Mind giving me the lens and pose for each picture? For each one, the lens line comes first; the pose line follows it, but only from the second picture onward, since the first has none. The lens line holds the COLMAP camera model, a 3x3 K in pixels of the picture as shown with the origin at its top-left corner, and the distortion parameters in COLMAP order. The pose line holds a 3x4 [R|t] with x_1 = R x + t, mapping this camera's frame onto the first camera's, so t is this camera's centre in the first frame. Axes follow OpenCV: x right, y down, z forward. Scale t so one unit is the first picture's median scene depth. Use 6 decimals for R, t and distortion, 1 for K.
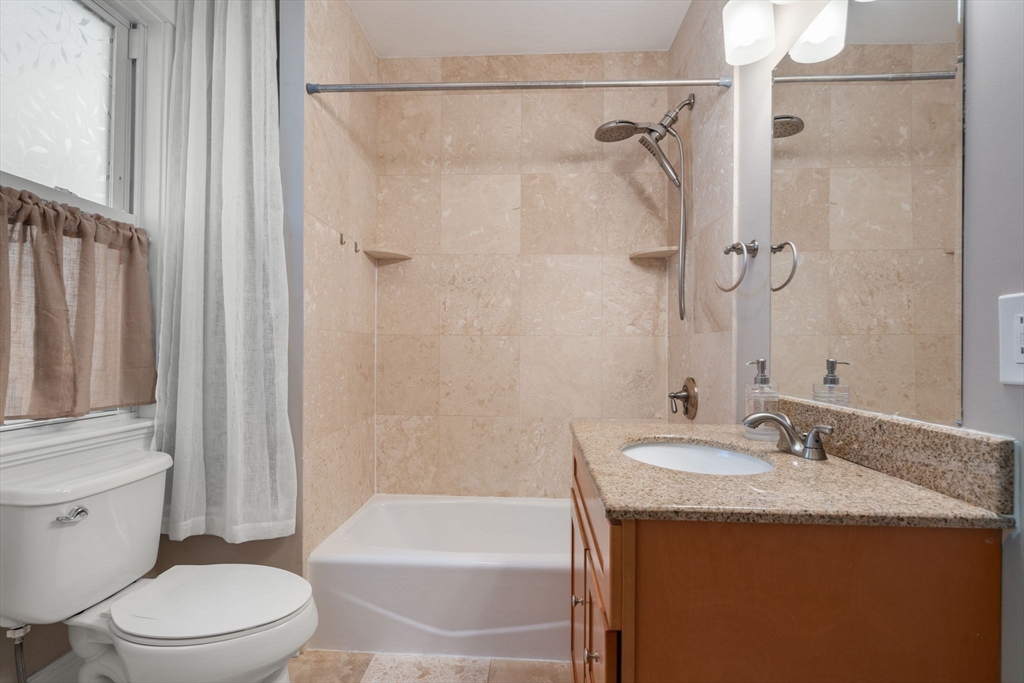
lens RADIAL K [[463.5, 0, 515.0], [0, 463.5, 360.1], [0, 0, 1]] dist [-0.008714, 0.000165]
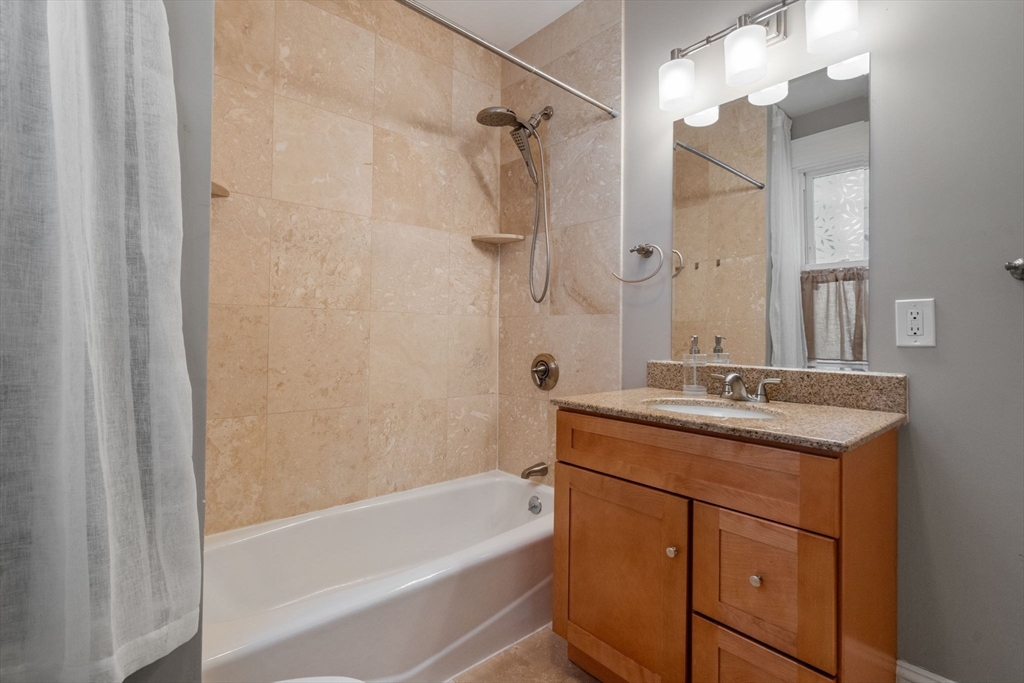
lens RADIAL K [[464.4, 0, 506.6], [0, 464.4, 337.5], [0, 0, 1]] dist [-0.004455, 0.000327]
pose [[0.728687, -0.002134, 0.684844, -0.400824], [0.008164, 0.999951, -0.005570, 0.003460], [-0.684799, 0.009650, 0.728668, 0.196075]]
